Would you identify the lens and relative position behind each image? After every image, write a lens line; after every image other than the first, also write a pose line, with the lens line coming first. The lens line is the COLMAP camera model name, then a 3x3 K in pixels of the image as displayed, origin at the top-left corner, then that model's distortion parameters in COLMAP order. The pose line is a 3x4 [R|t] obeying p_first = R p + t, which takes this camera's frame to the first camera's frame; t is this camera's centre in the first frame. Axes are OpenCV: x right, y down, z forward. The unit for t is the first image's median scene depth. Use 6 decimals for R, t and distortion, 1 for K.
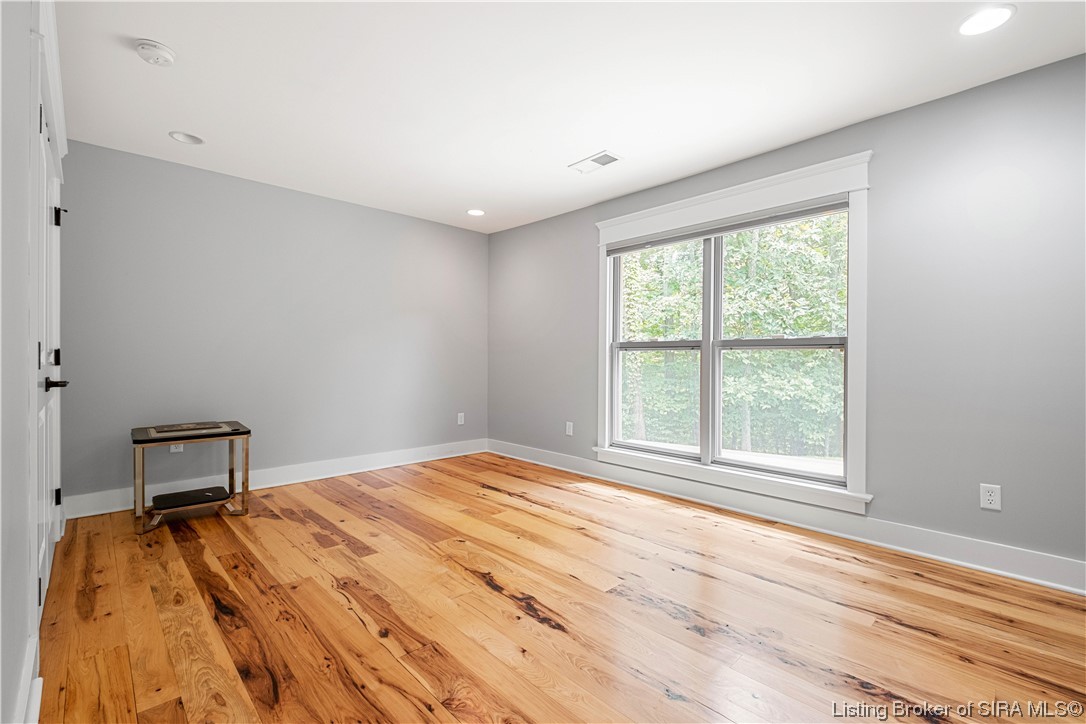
lens RADIAL K [[472.8, 0, 546.5], [0, 472.8, 359.2], [0, 0, 1]] dist [0.001322, -0.003589]
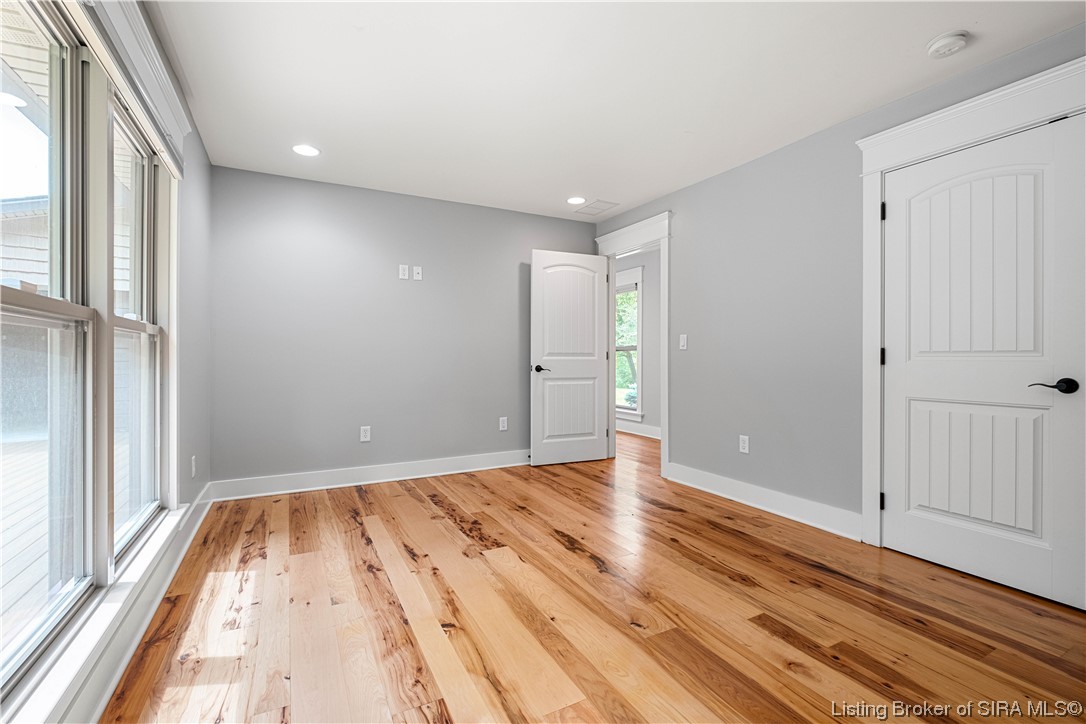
lens RADIAL K [[472.8, 0, 539.3], [0, 472.8, 361.3], [0, 0, 1]] dist [0.001322, -0.003589]
pose [[-0.958405, -0.007181, 0.285320, -0.278761], [-0.004958, 0.999951, 0.008513, 0.002628], [-0.285367, 0.006744, -0.958394, 1.990211]]
